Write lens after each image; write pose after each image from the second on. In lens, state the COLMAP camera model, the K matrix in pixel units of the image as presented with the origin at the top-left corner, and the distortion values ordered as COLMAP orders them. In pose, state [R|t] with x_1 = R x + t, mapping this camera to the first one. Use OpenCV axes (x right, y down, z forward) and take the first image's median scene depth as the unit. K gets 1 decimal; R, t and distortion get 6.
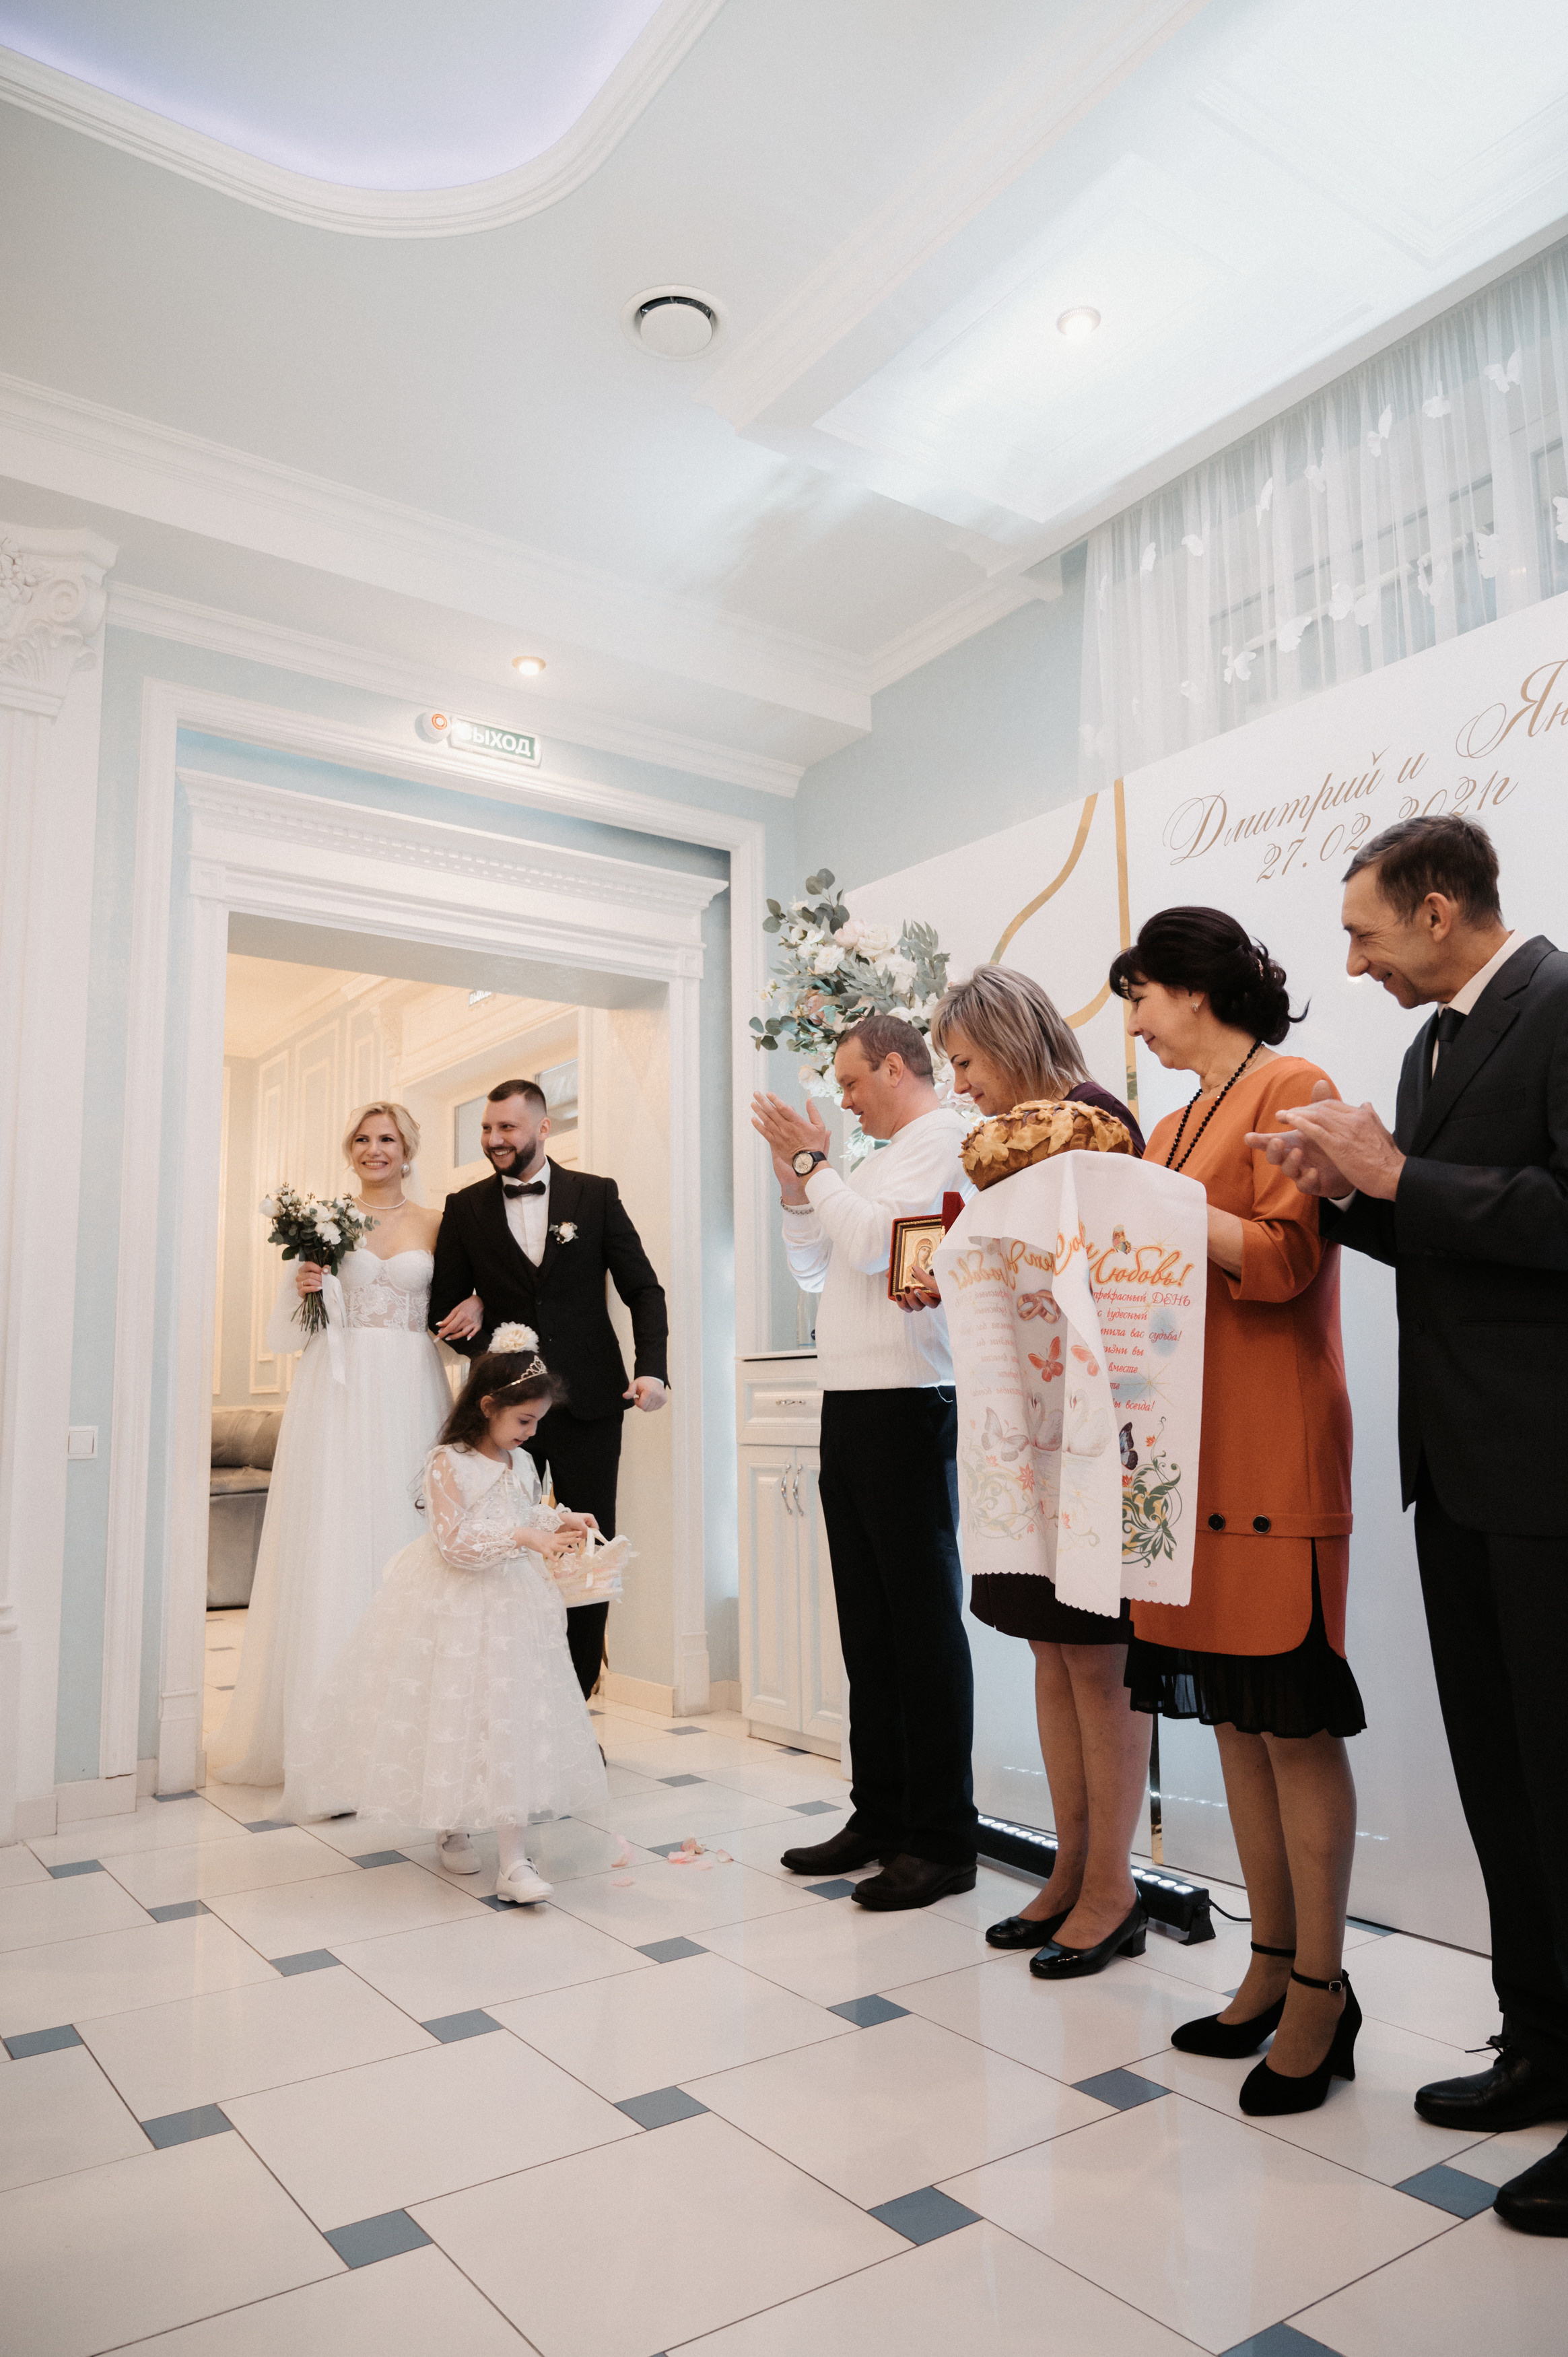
lens RADIAL K [[1546.1, 0, 767.0], [0, 1546.1, 1174.4], [0, 0, 1]] dist [-0.008735, -0.002541]
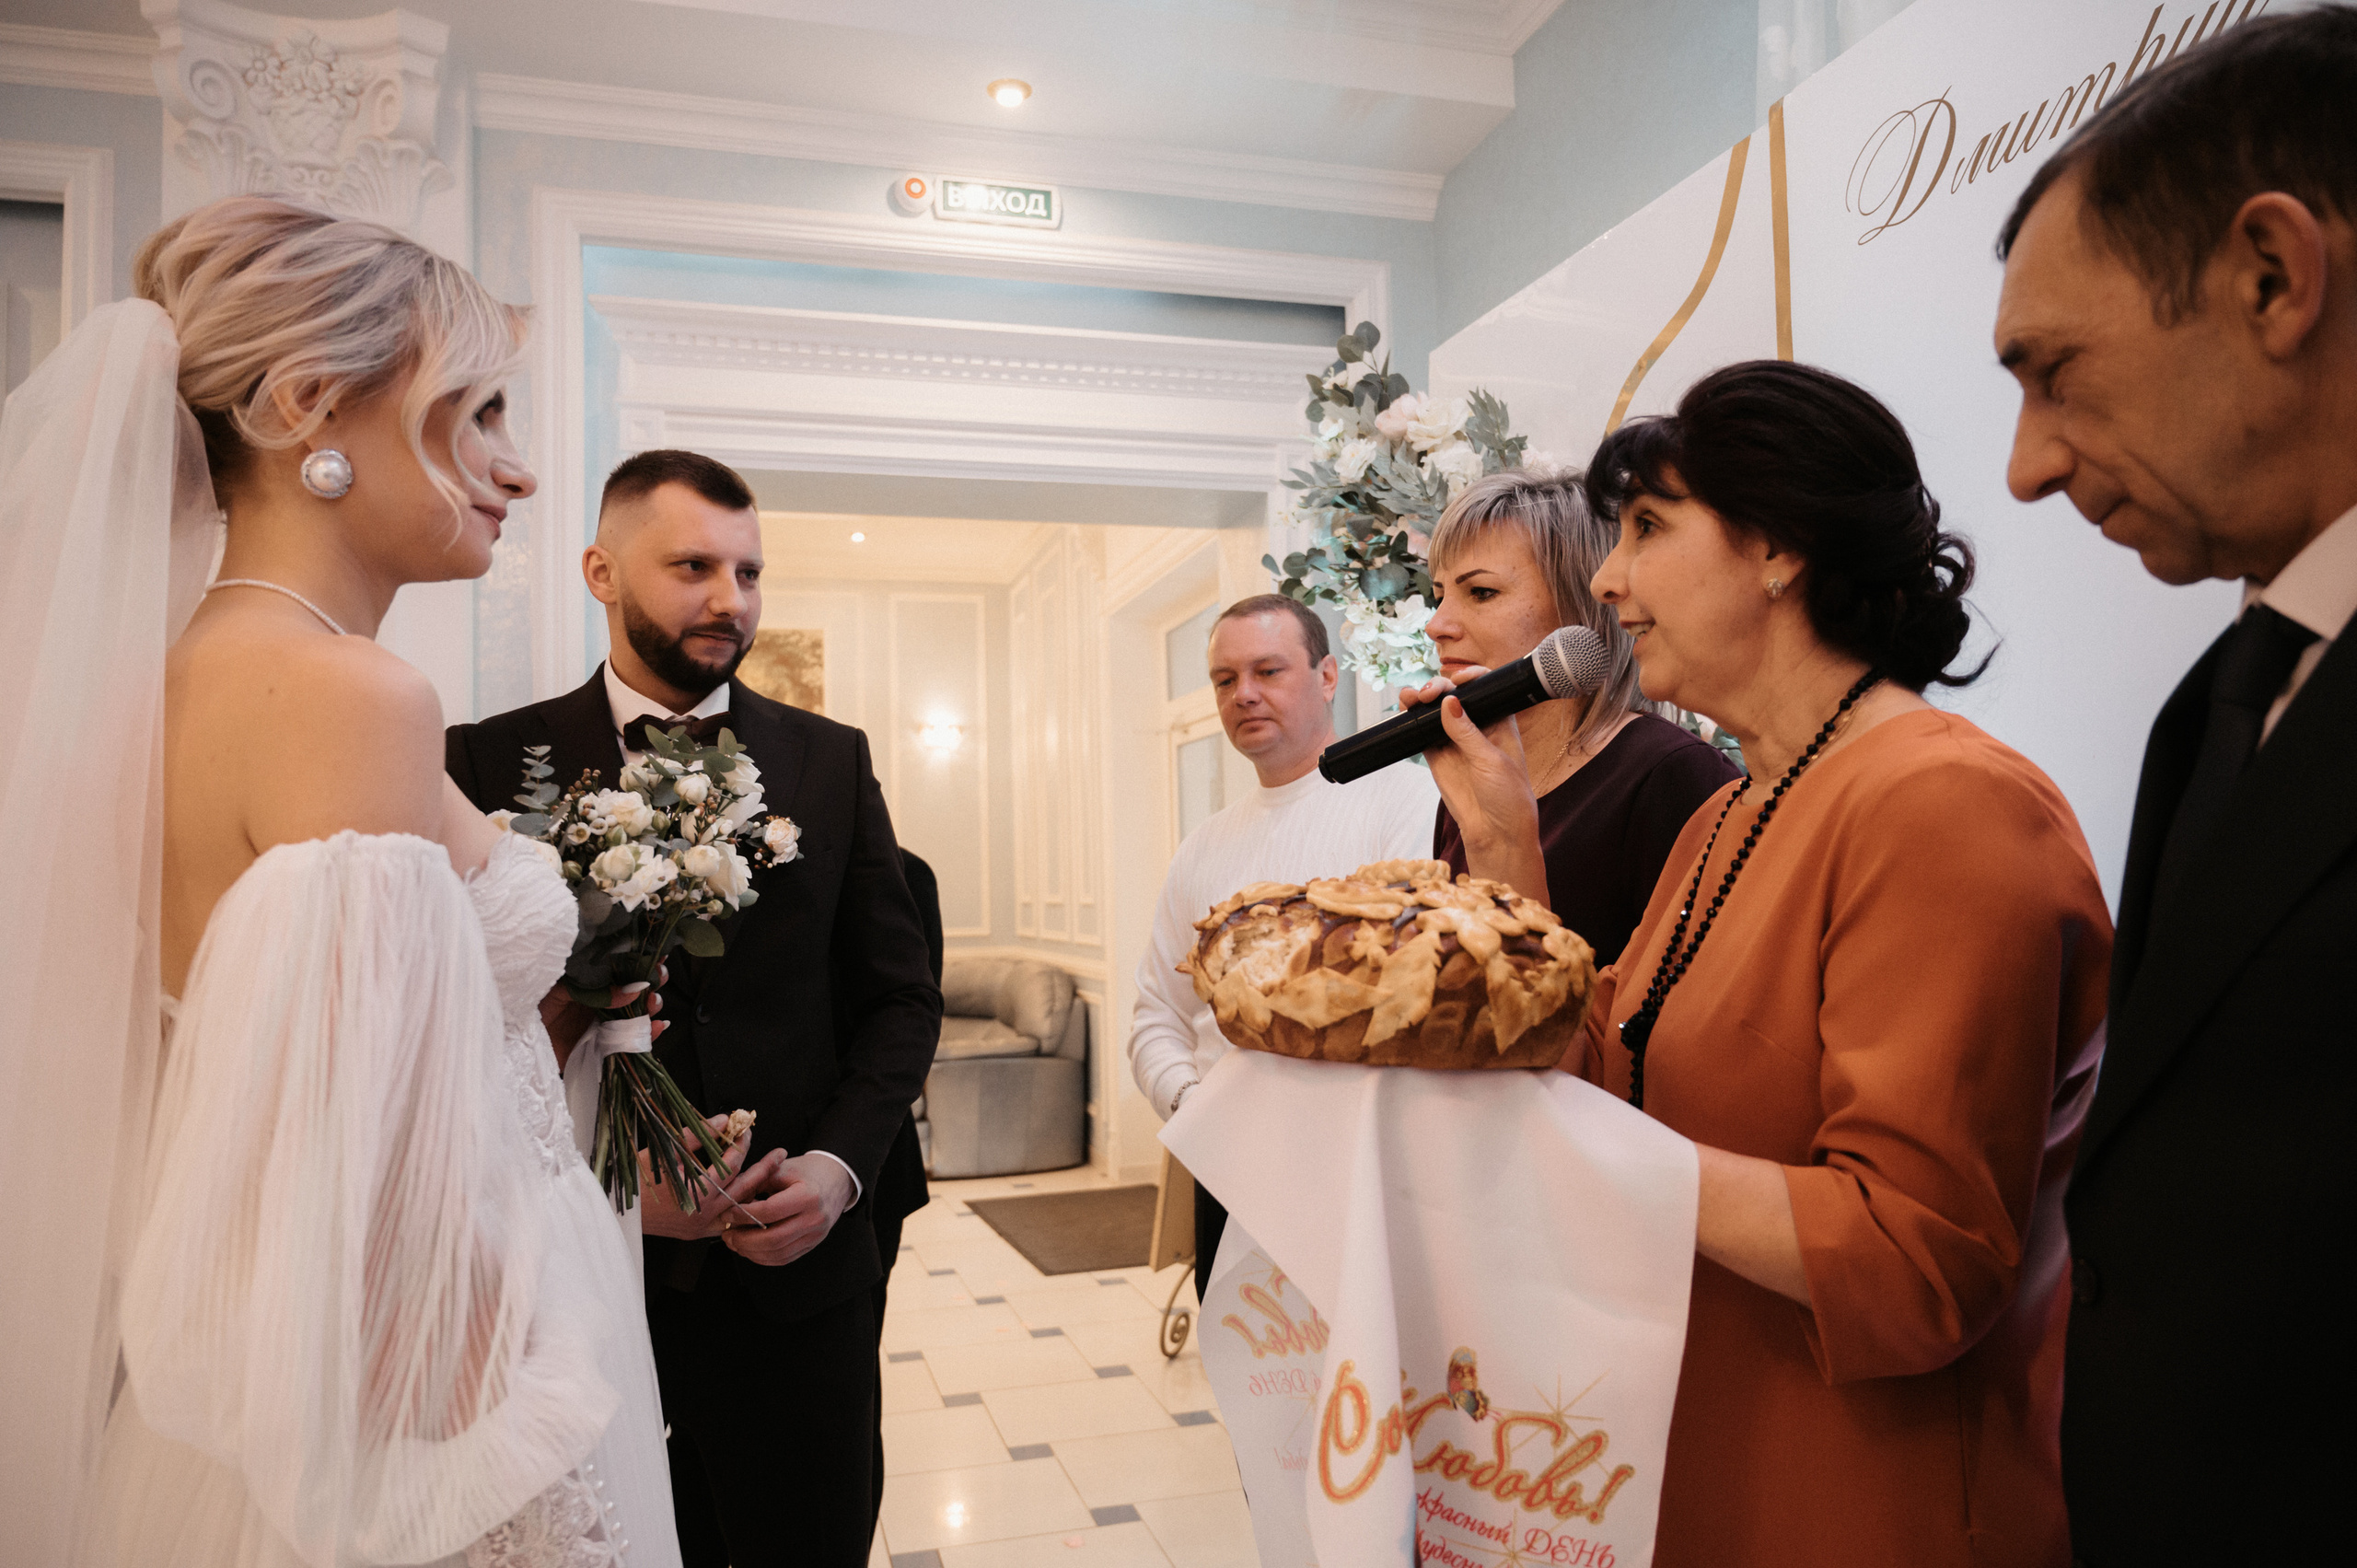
lens RADIAL K [[1546.3, 0, 1149.7], [0, 1546.3, 765.5], [0, 0, 1]] dist [-0.008735, -0.002541]
pose [[0.944397, -0.034107, -0.327034, 0.151620], [0.058663, 0.996126, 0.065516, -0.052060], [0.323533, -0.081058, 0.942739, 0.304581]]
